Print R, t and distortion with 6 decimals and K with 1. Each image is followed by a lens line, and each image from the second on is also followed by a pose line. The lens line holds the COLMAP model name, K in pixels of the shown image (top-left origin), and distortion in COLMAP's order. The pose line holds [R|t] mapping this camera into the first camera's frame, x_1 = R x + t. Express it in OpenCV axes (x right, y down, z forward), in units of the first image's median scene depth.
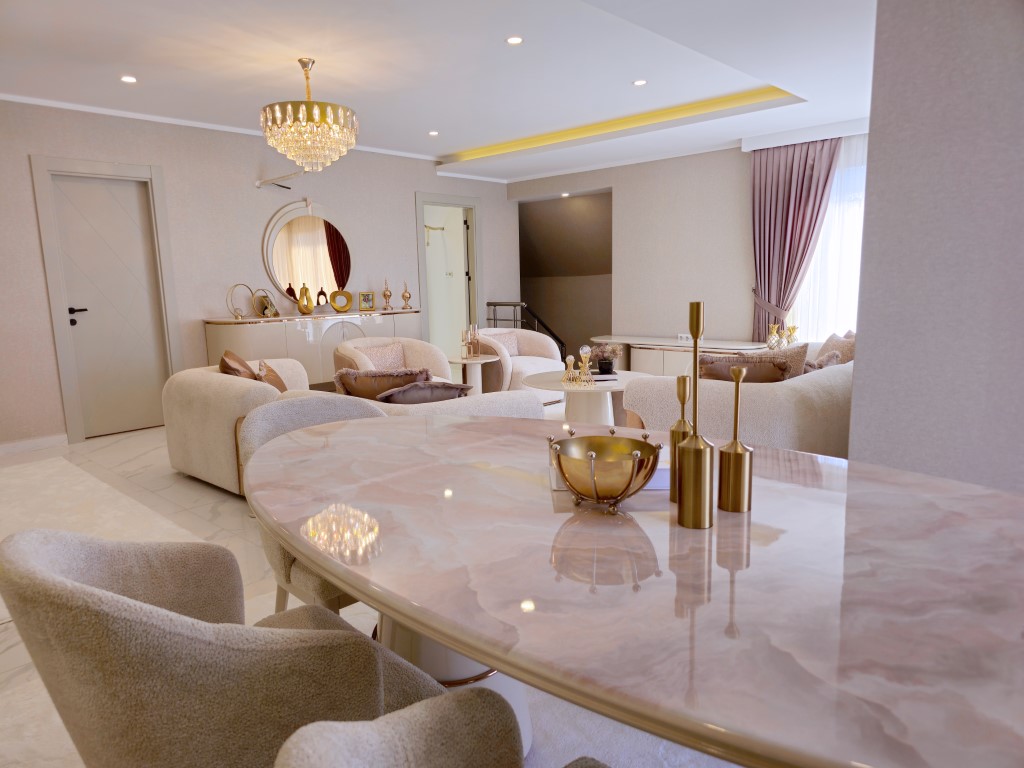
lens RADIAL K [[673.1, 0, 507.3], [0, 673.1, 392.7], [0, 0, 1]] dist [0.047510, -0.039101]
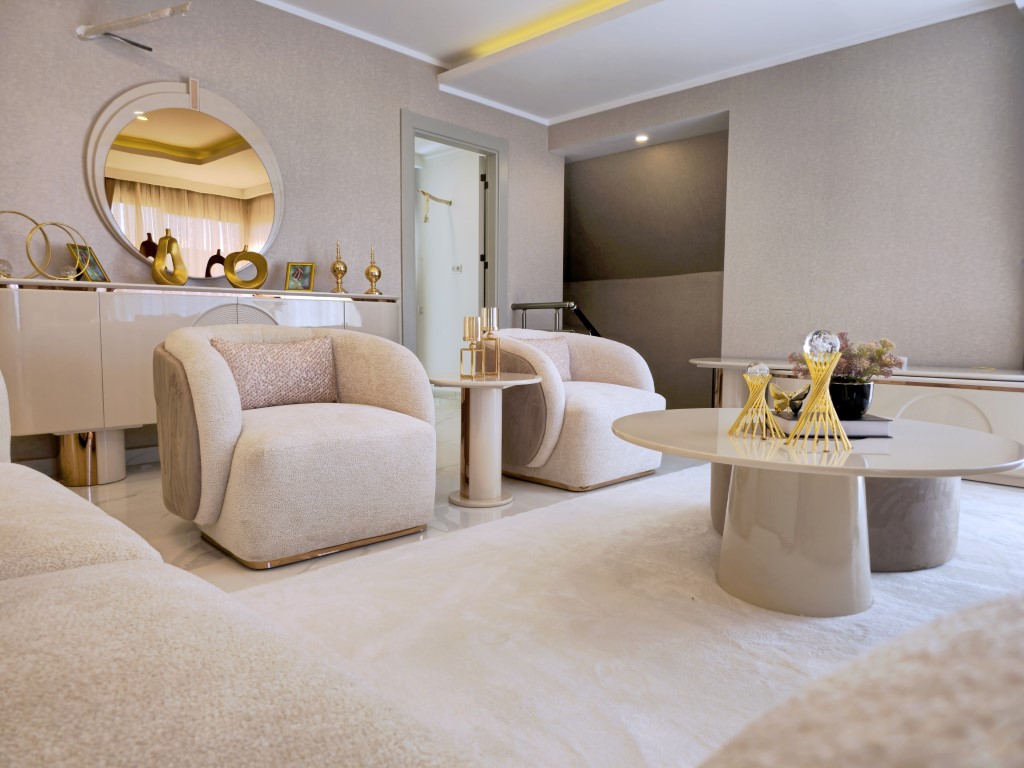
lens RADIAL K [[673.1, 0, 514.9], [0, 673.1, 379.6], [0, 0, 1]] dist [0.047510, -0.039101]
pose [[0.999400, 0.032199, -0.012735, -0.023229], [-0.033208, 0.995465, -0.089149, -0.008418], [0.009807, 0.089519, 0.995937, 0.506213]]
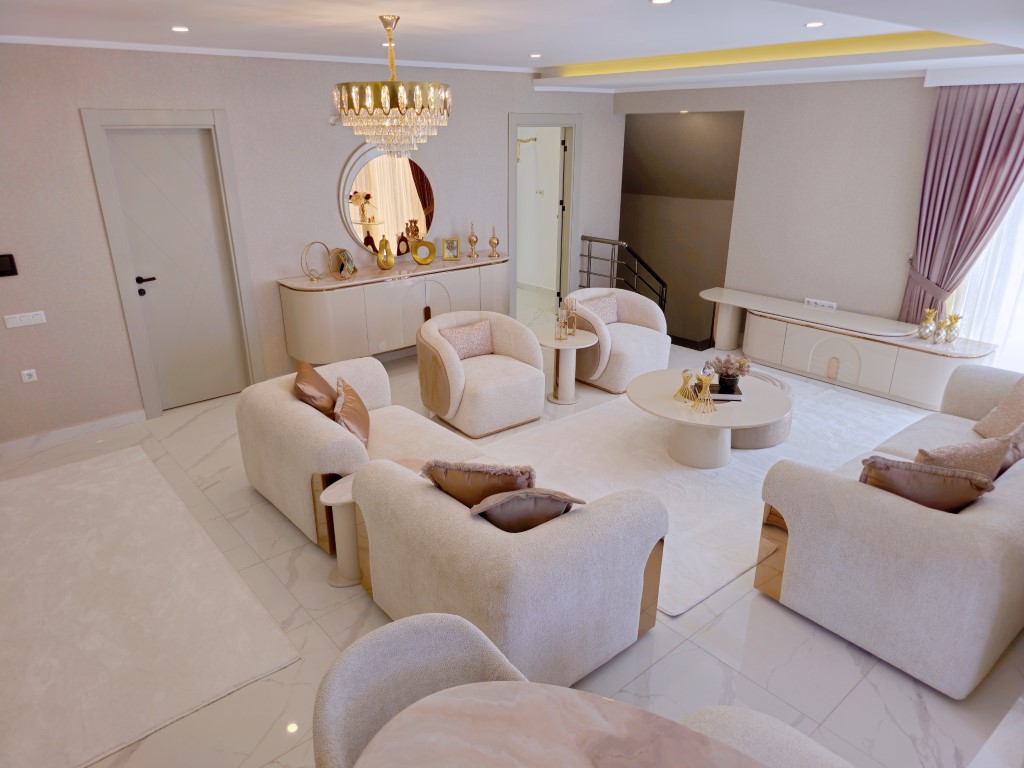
lens RADIAL K [[673.1, 0, 508.5], [0, 673.1, 388.7], [0, 0, 1]] dist [0.047510, -0.039101]
pose [[0.993399, 0.060511, -0.097454, -0.036684], [-0.039492, 0.978024, 0.204718, -0.156882], [0.107700, -0.199518, 0.973958, 0.106717]]
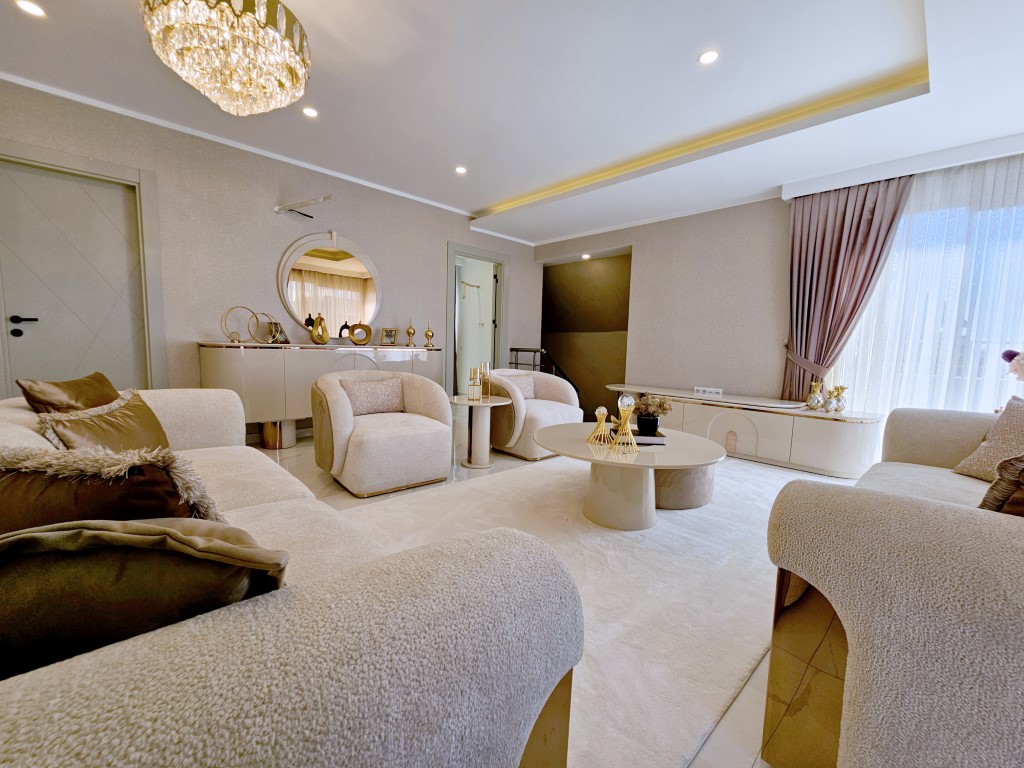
lens RADIAL K [[417.2, 0, 515.0], [0, 417.2, 387.7], [0, 0, 1]] dist [0.001029, -0.001097]
pose [[0.997400, 0.058337, -0.042313, 0.014391], [-0.061072, 0.995914, -0.066524, -0.032025], [0.038259, 0.068935, 0.996887, 0.428944]]
